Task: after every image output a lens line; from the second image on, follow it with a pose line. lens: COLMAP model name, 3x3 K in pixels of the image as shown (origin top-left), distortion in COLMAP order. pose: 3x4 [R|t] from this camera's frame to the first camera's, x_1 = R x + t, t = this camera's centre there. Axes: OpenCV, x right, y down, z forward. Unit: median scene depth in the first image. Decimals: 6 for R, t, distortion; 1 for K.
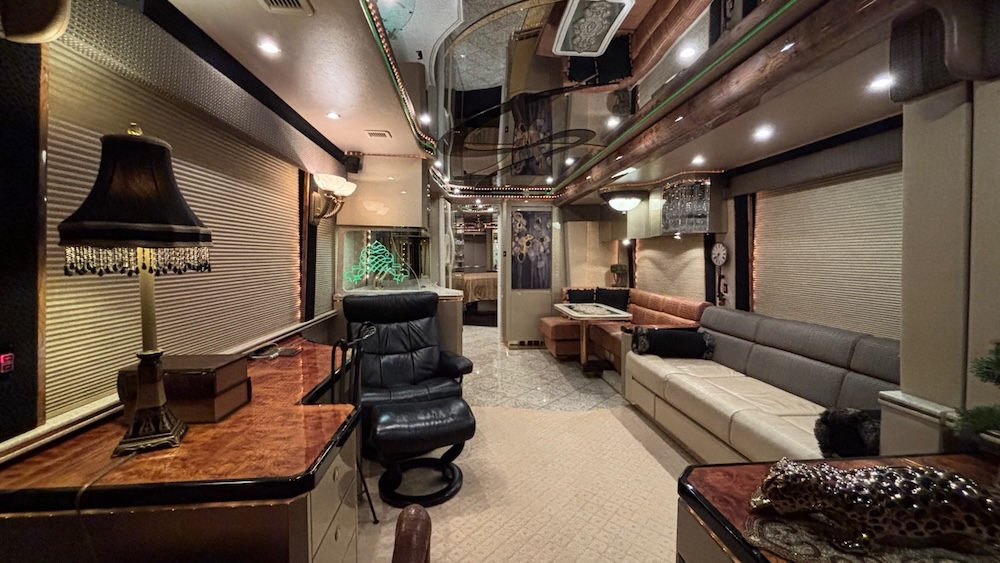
lens RADIAL K [[402.4, 0, 500.0], [0, 402.4, 281.5], [0, 0, 1]] dist [0.000638, 0.000019]
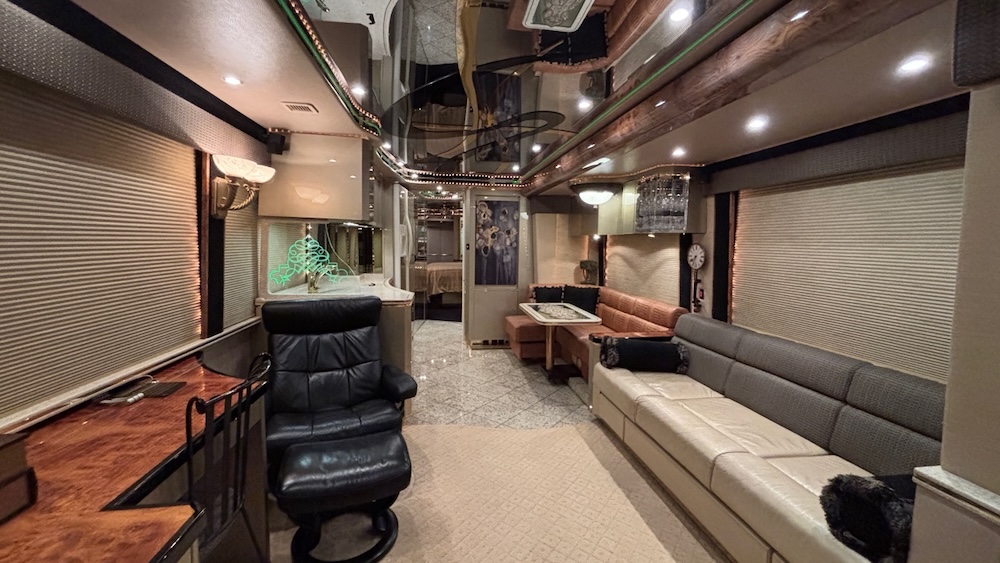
lens RADIAL K [[402.4, 0, 500.0], [0, 402.4, 281.5], [0, 0, 1]] dist [0.000638, 0.000019]
pose [[0.997513, 0.010333, 0.069721, 0.036317], [-0.012974, 0.999211, 0.037527, -0.039677], [-0.069278, -0.038338, 0.996860, 0.116944]]
